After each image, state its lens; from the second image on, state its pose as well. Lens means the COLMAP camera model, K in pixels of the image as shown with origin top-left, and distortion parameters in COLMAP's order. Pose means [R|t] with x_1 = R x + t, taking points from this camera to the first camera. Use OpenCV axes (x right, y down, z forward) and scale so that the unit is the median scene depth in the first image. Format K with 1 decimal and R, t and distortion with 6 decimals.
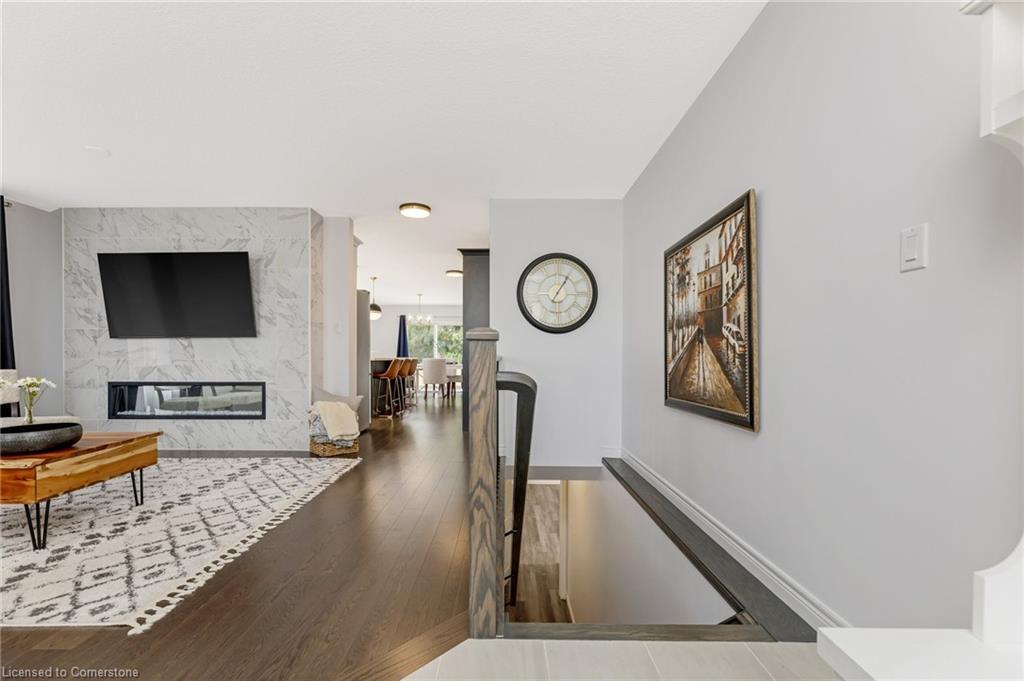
lens RADIAL K [[422.0, 0, 512.0], [0, 422.0, 340.5], [0, 0, 1]] dist [-0.001263, -0.000149]
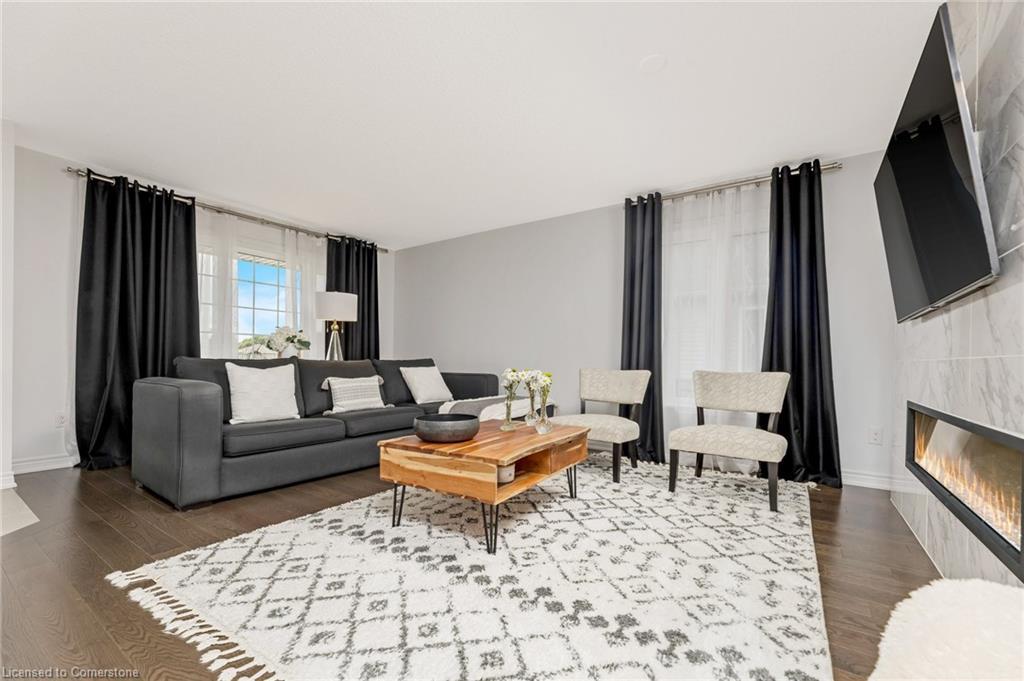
lens RADIAL K [[422.0, 0, 512.0], [0, 422.0, 340.5], [0, 0, 1]] dist [-0.001263, -0.000149]
pose [[-0.573181, -0.031299, -0.818831, -0.338676], [0.025141, 0.998128, -0.055752, 0.074964], [0.819043, -0.052542, -0.571321, 1.686341]]
